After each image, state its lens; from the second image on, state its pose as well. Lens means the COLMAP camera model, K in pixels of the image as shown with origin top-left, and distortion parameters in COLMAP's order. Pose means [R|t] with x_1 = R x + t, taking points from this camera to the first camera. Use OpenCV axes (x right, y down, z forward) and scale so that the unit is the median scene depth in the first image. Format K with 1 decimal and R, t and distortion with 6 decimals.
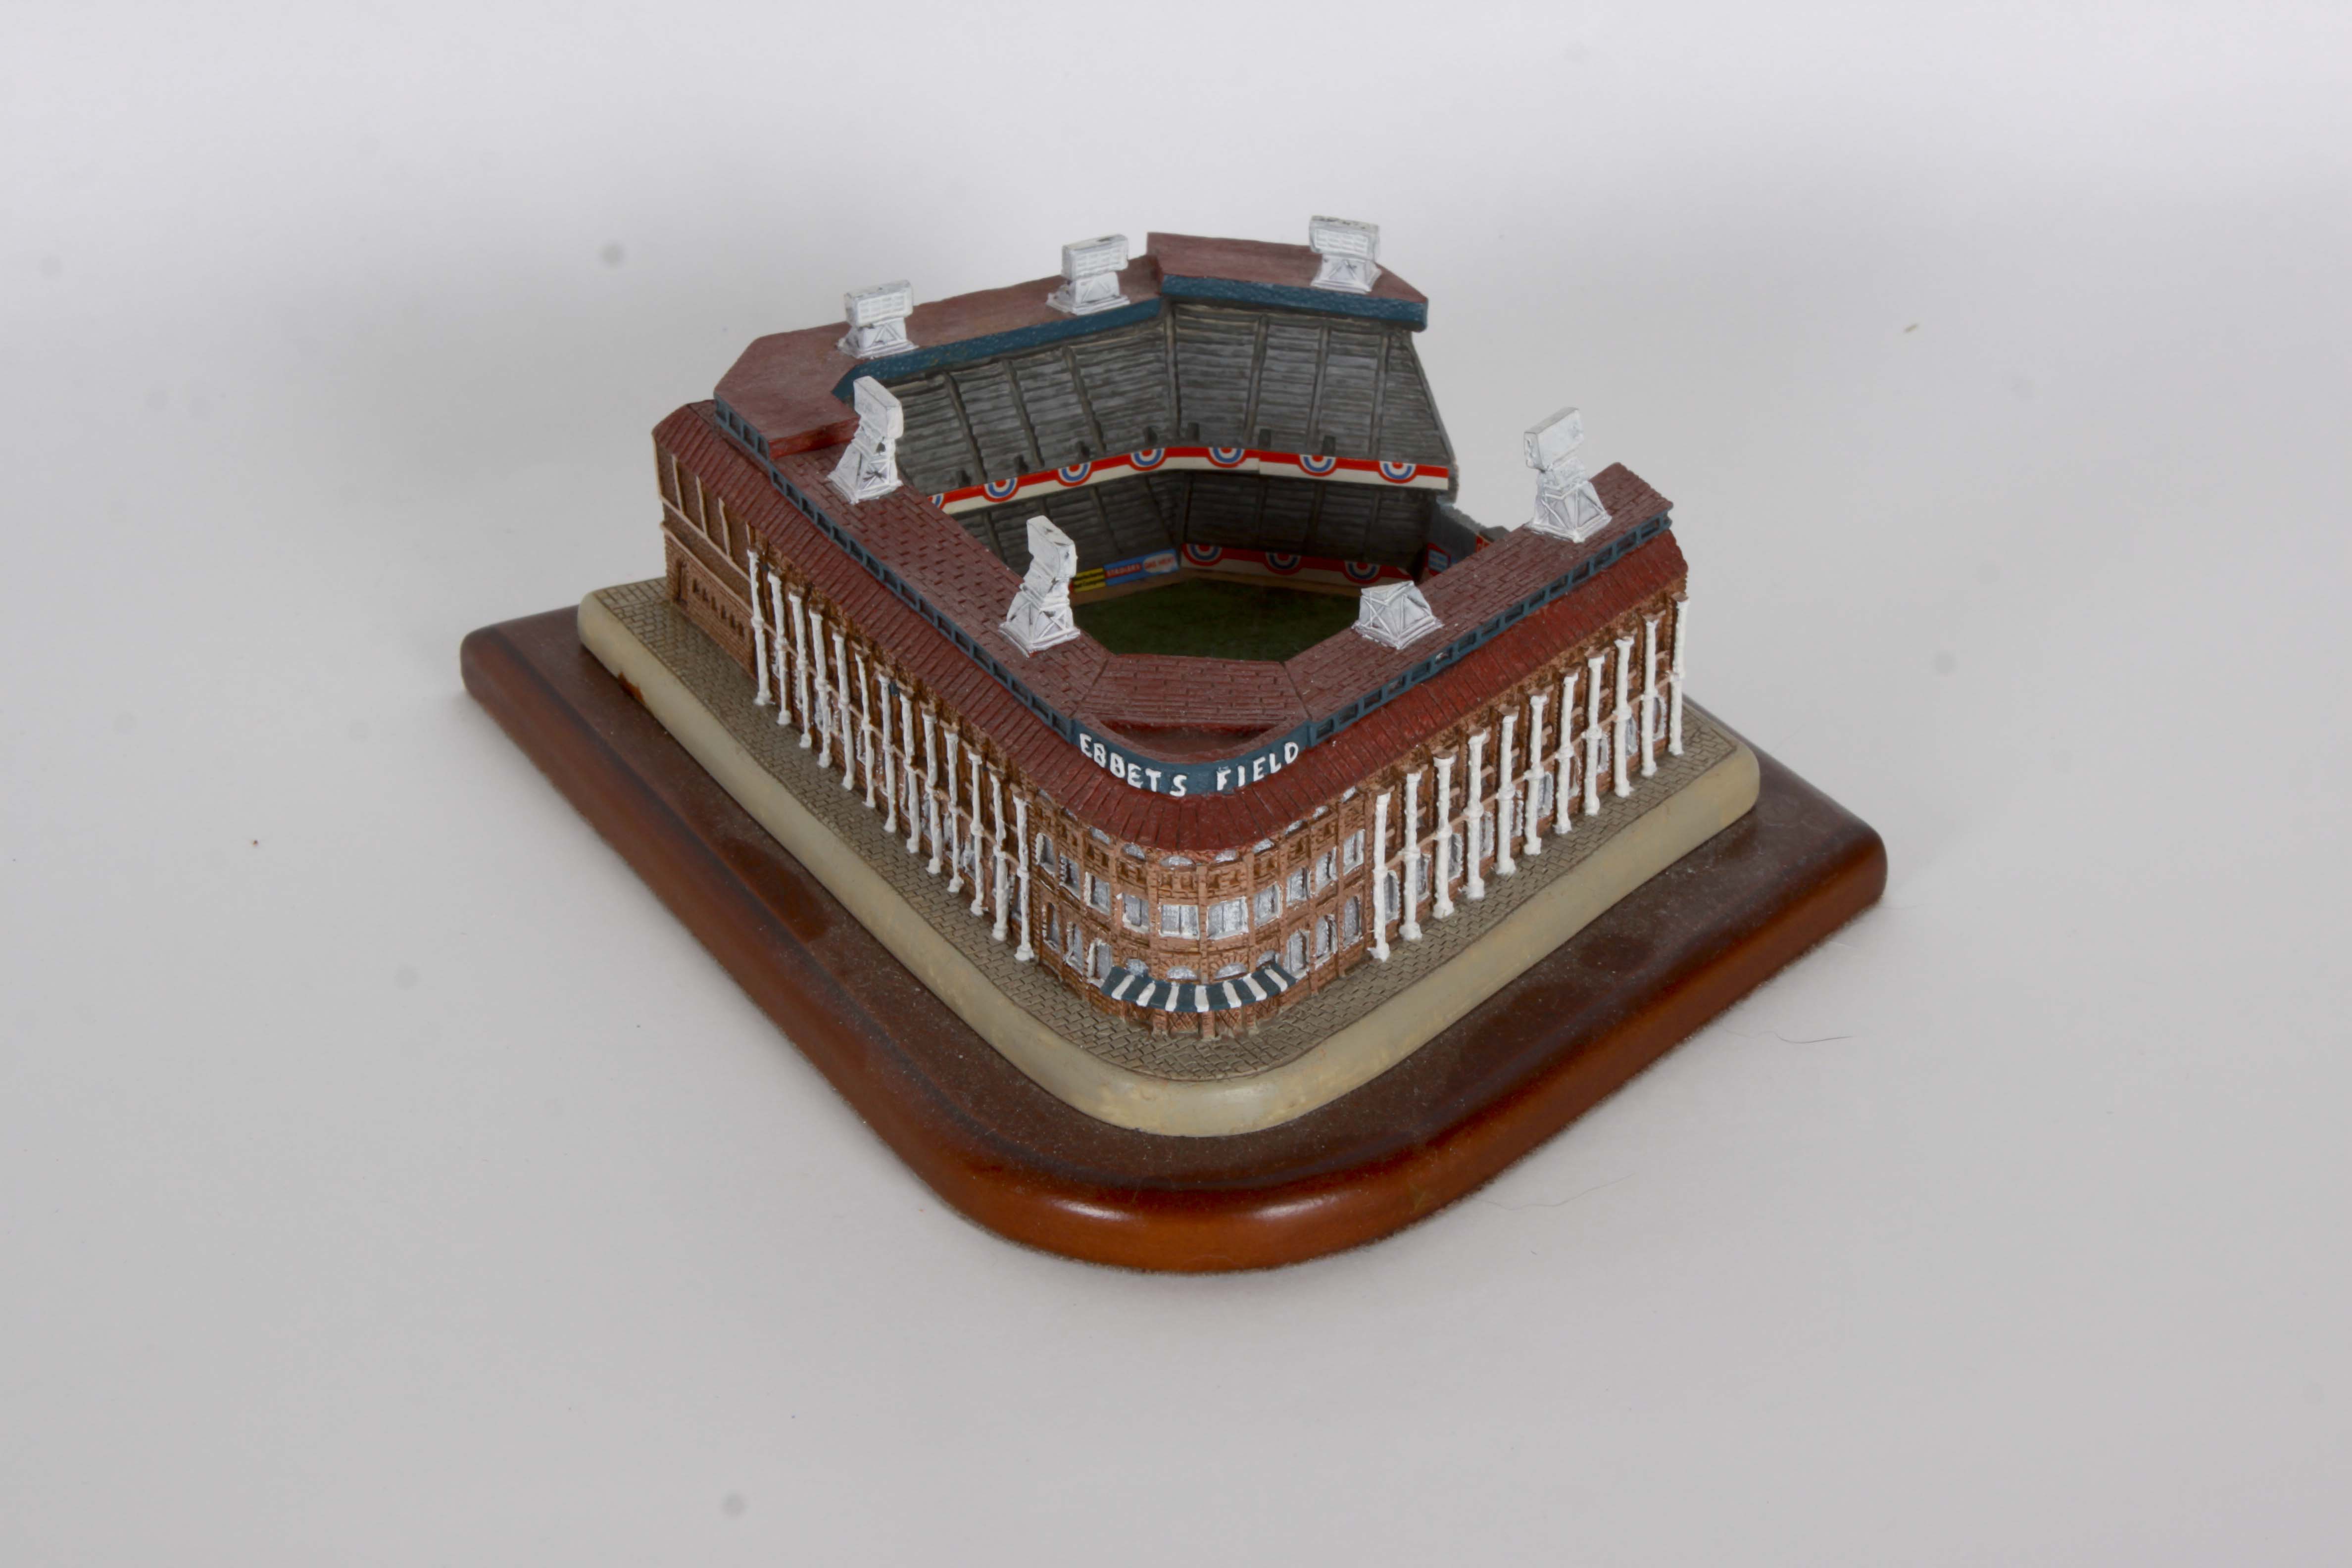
lens RADIAL K [[4934.6, 0, 1176.0], [0, 4934.6, 784.0], [0, 0, 1]] dist [0.014427, 0.017598]
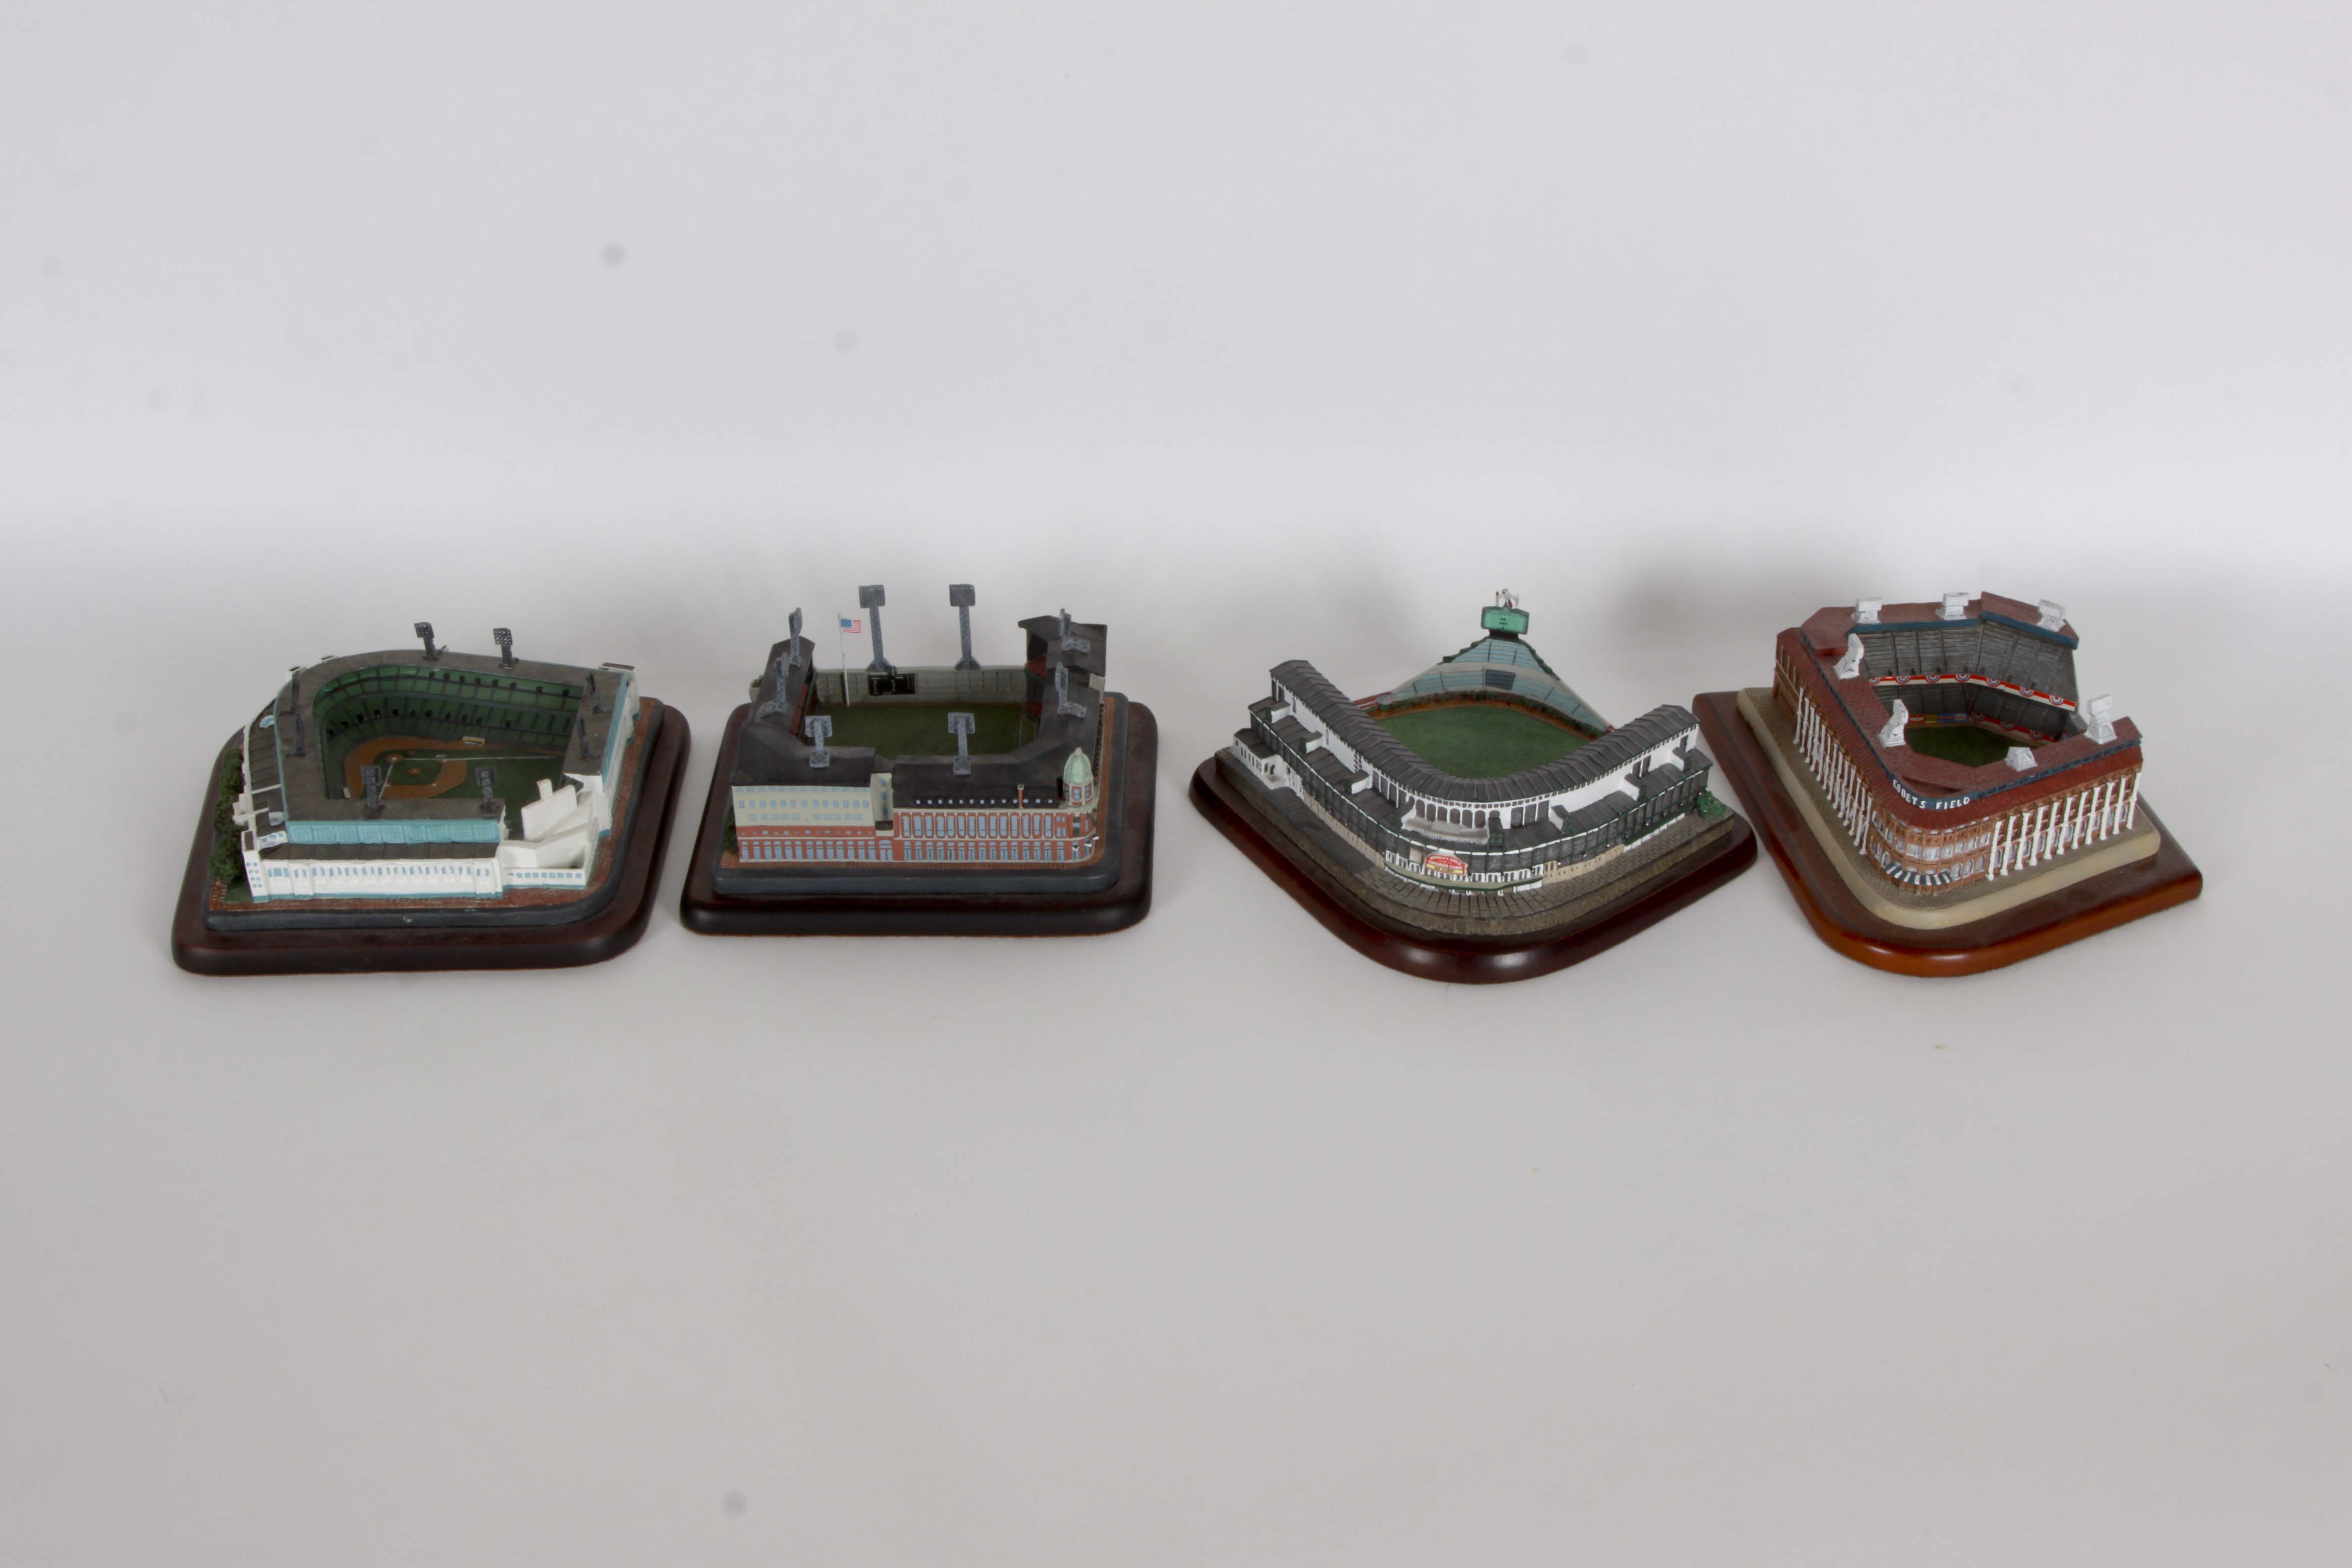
lens RADIAL K [[3477.9, 0, 1176.0], [0, 3477.9, 784.0], [0, 0, 1]] dist [-0.015299, -0.043305]
pose [[0.936888, 0.193752, -0.291034, 0.165507], [-0.184674, 0.981050, 0.058623, -0.045774], [0.296878, -0.001177, 0.954915, -0.969454]]
